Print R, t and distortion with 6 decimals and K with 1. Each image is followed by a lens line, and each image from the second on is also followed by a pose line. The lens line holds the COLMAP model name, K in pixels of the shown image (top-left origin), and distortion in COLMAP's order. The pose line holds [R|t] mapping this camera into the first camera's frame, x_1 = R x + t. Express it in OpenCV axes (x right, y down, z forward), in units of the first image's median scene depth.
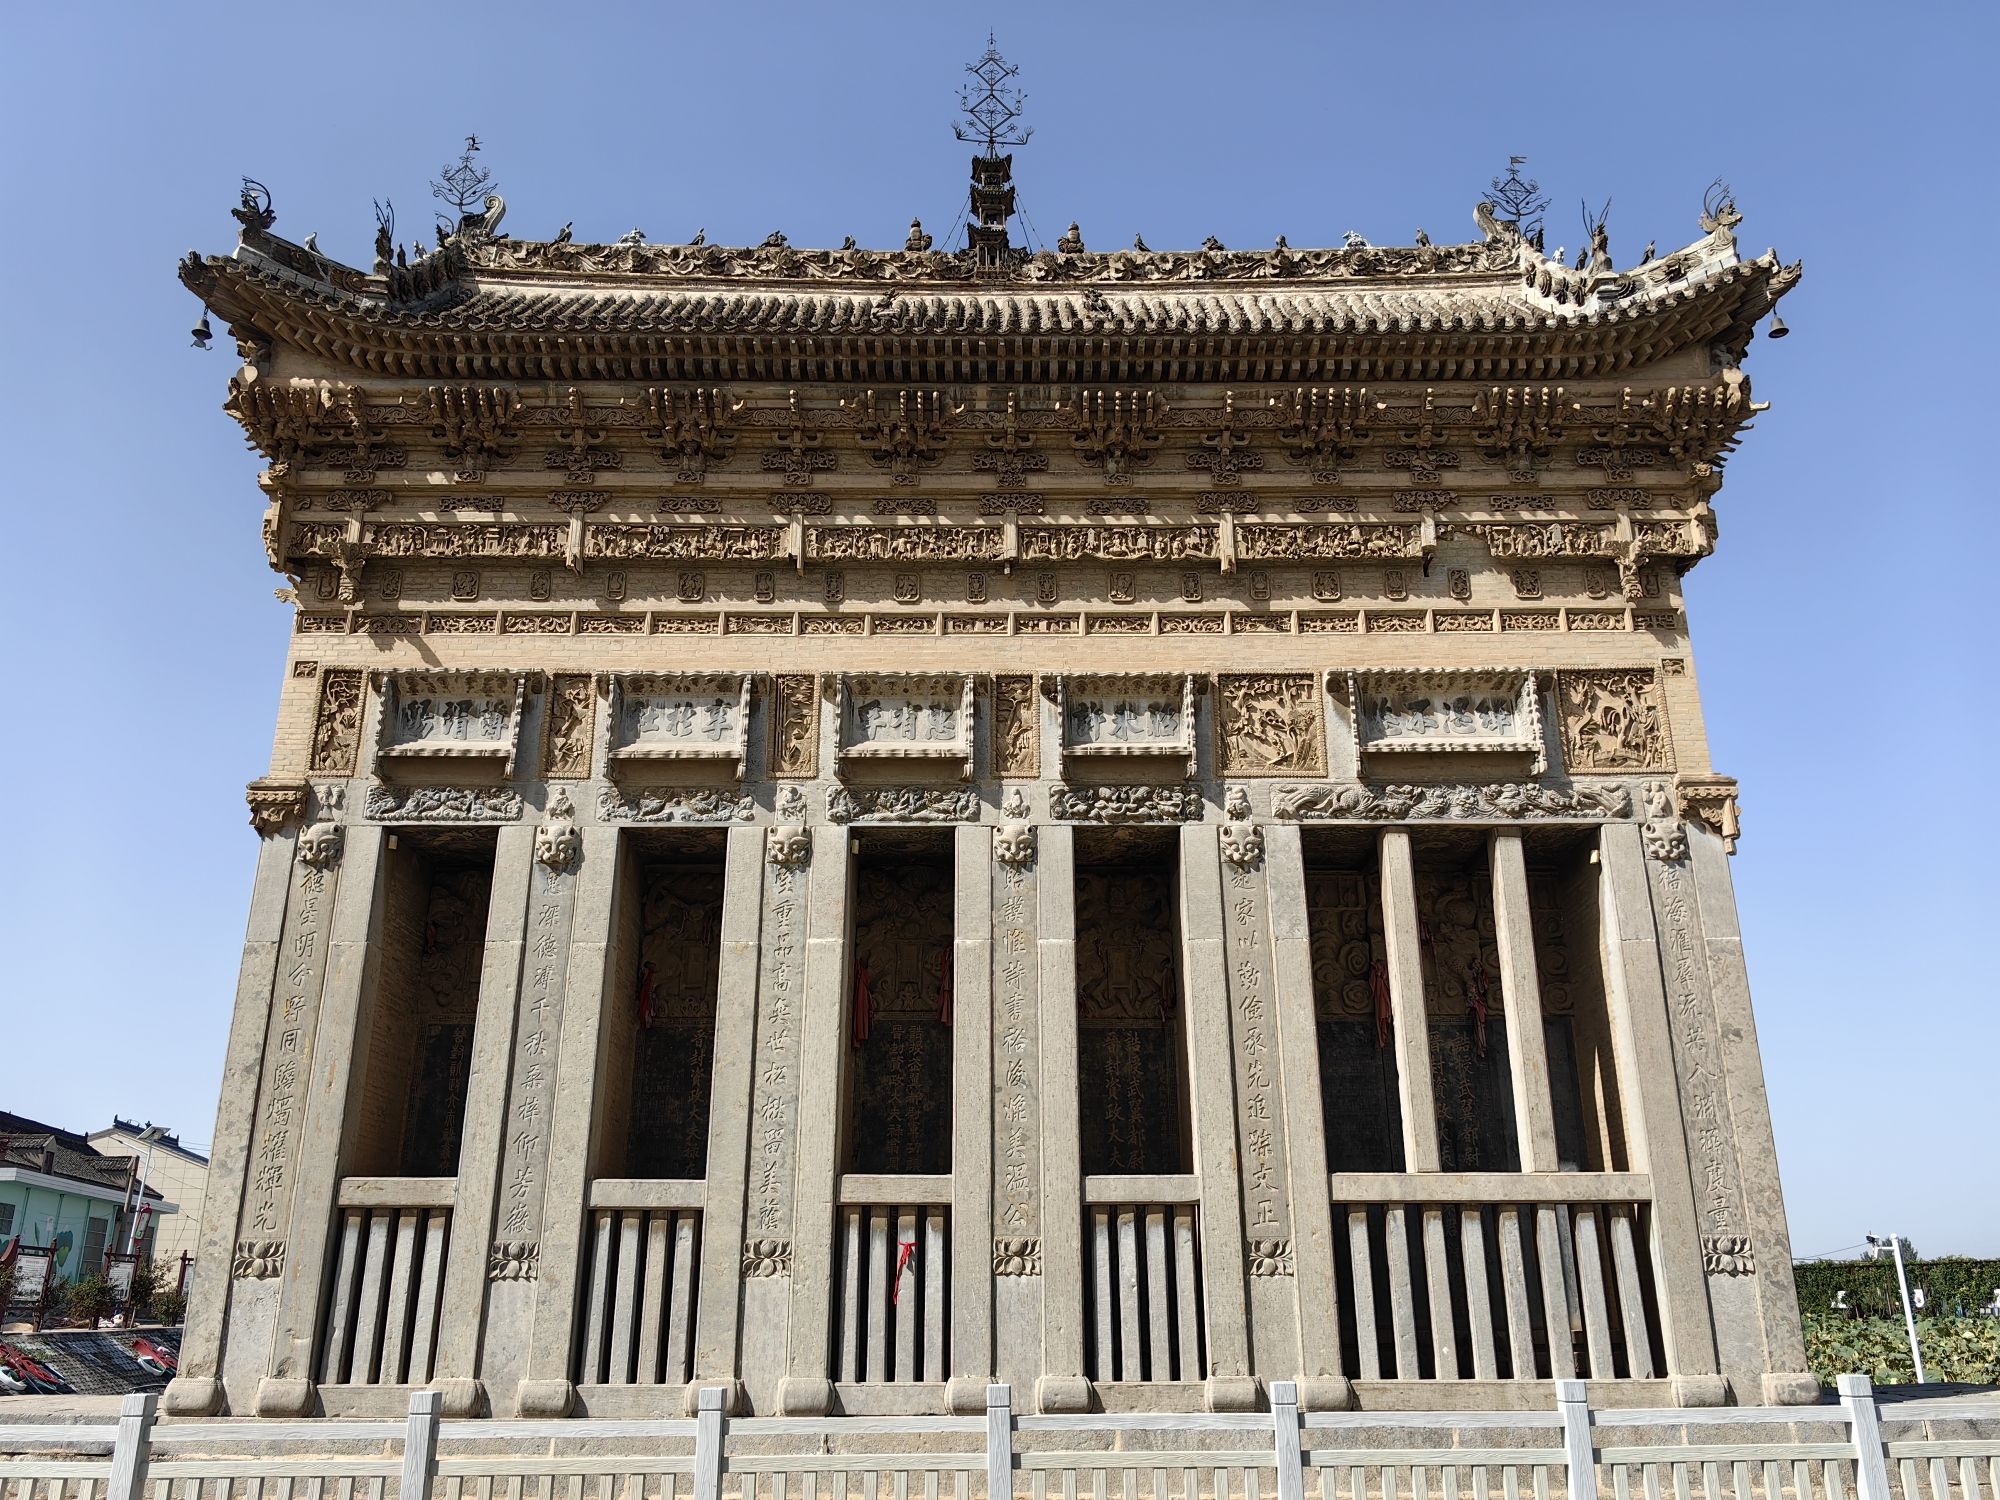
lens RADIAL K [[1558.1, 0, 993.9], [0, 1558.1, 751.2], [0, 0, 1]] dist [0.114615, -0.210688]
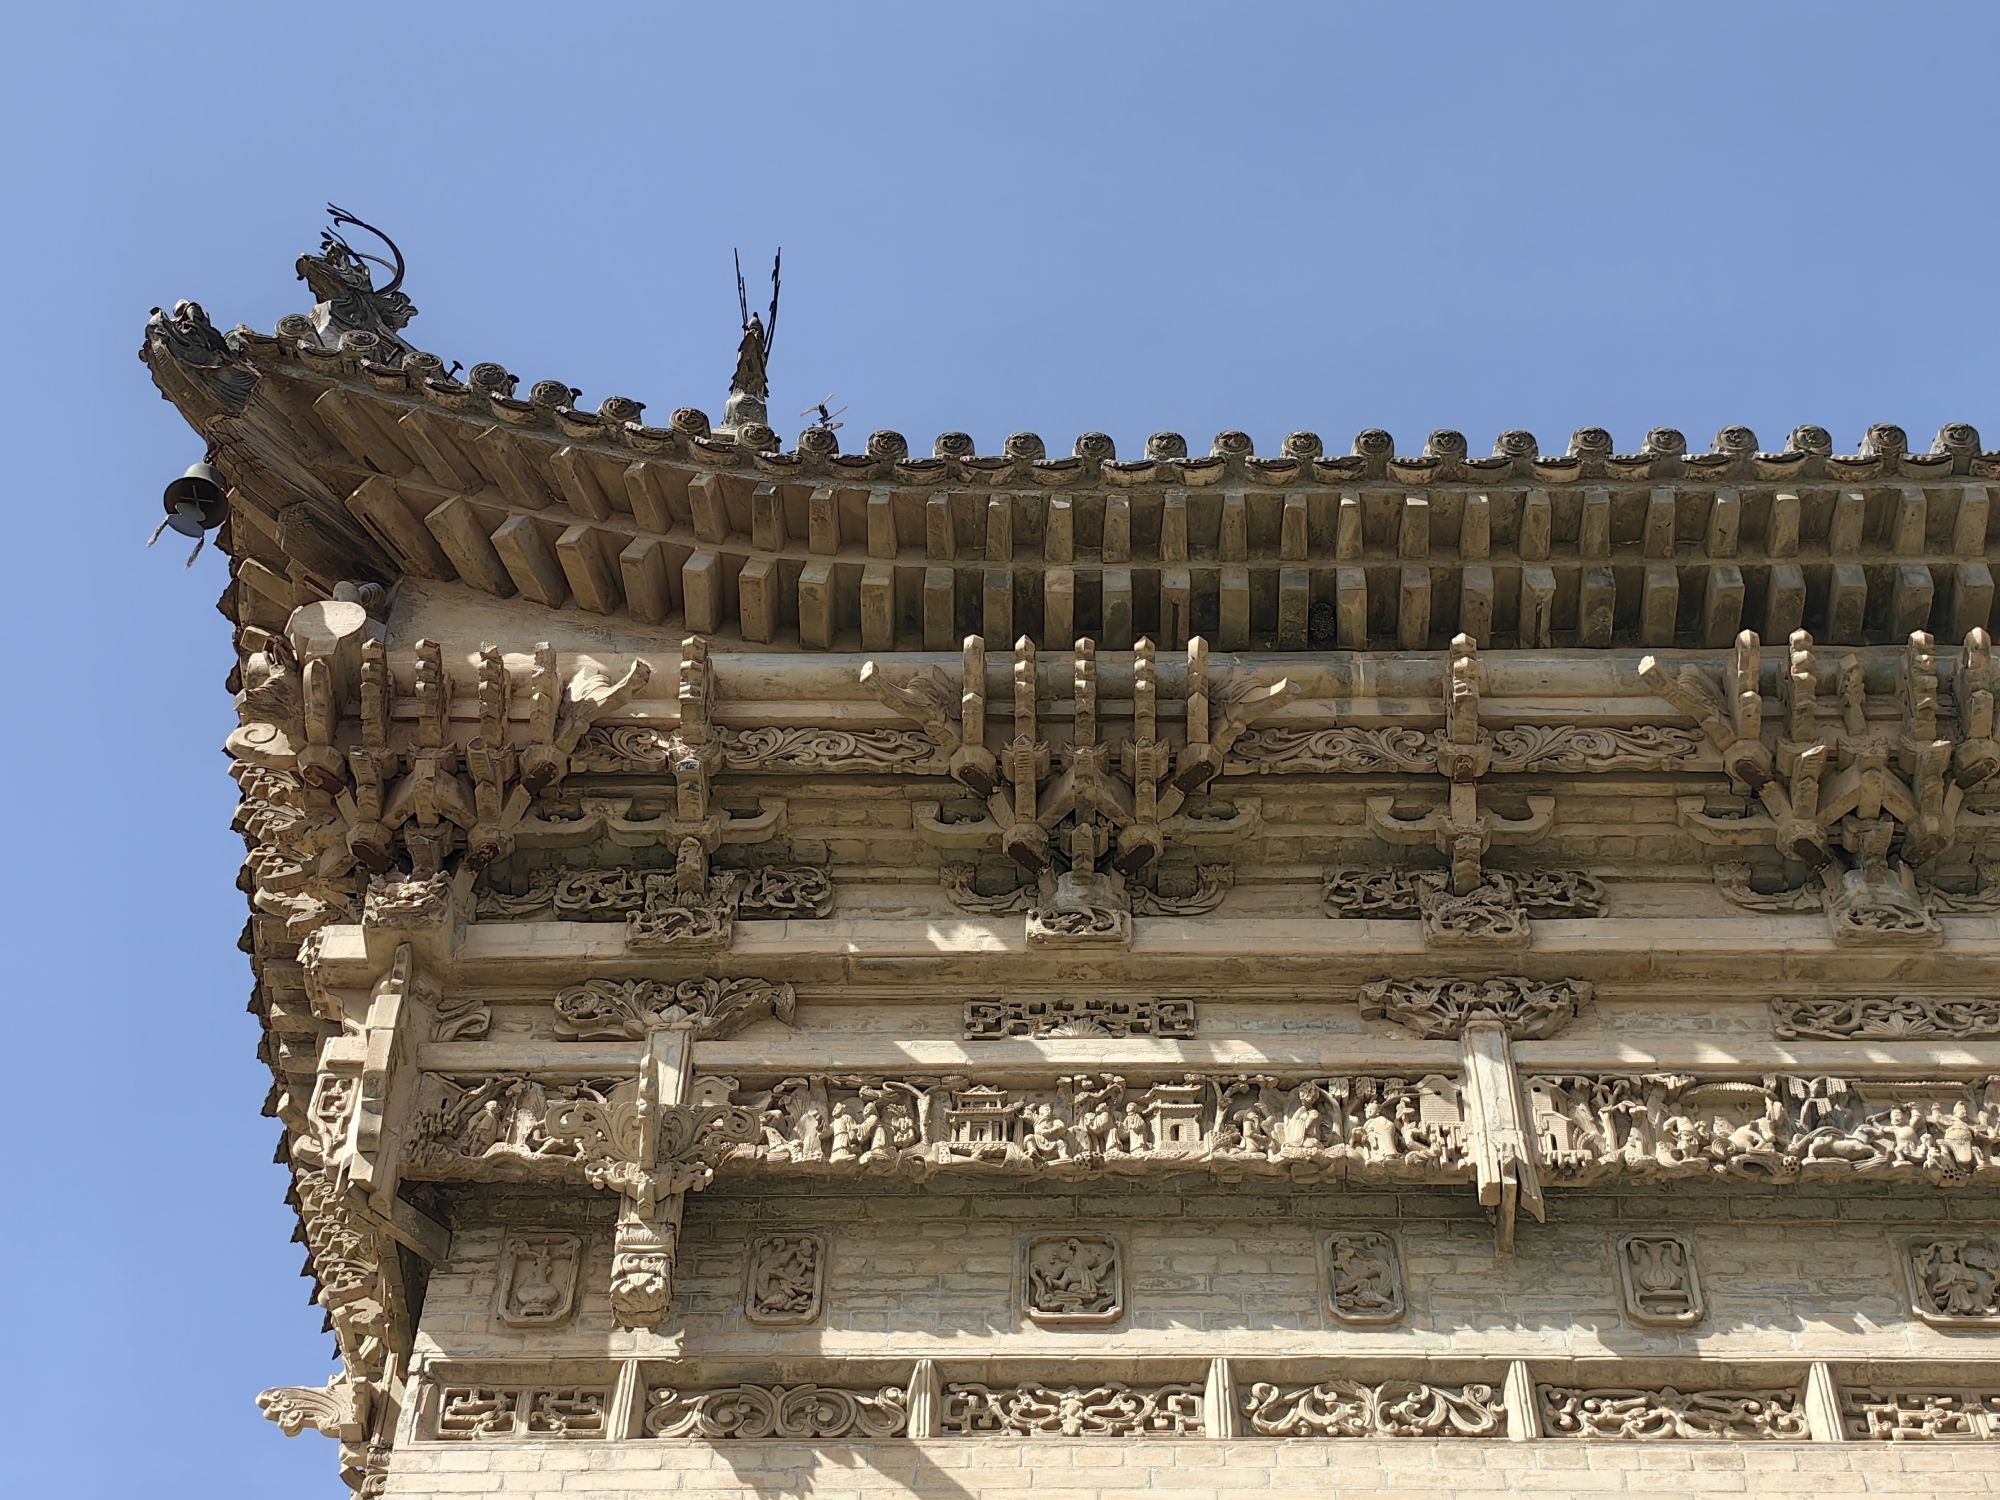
lens RADIAL K [[3719.1, 0, 1000.0], [0, 3719.1, 750.0], [0, 0, 1]] dist [0.146069, -0.101827]
pose [[0.999677, -0.002904, -0.025250, -0.338366], [-0.011793, 0.827027, -0.562039, 0.167197], [0.022515, 0.562155, 0.826725, 0.460498]]
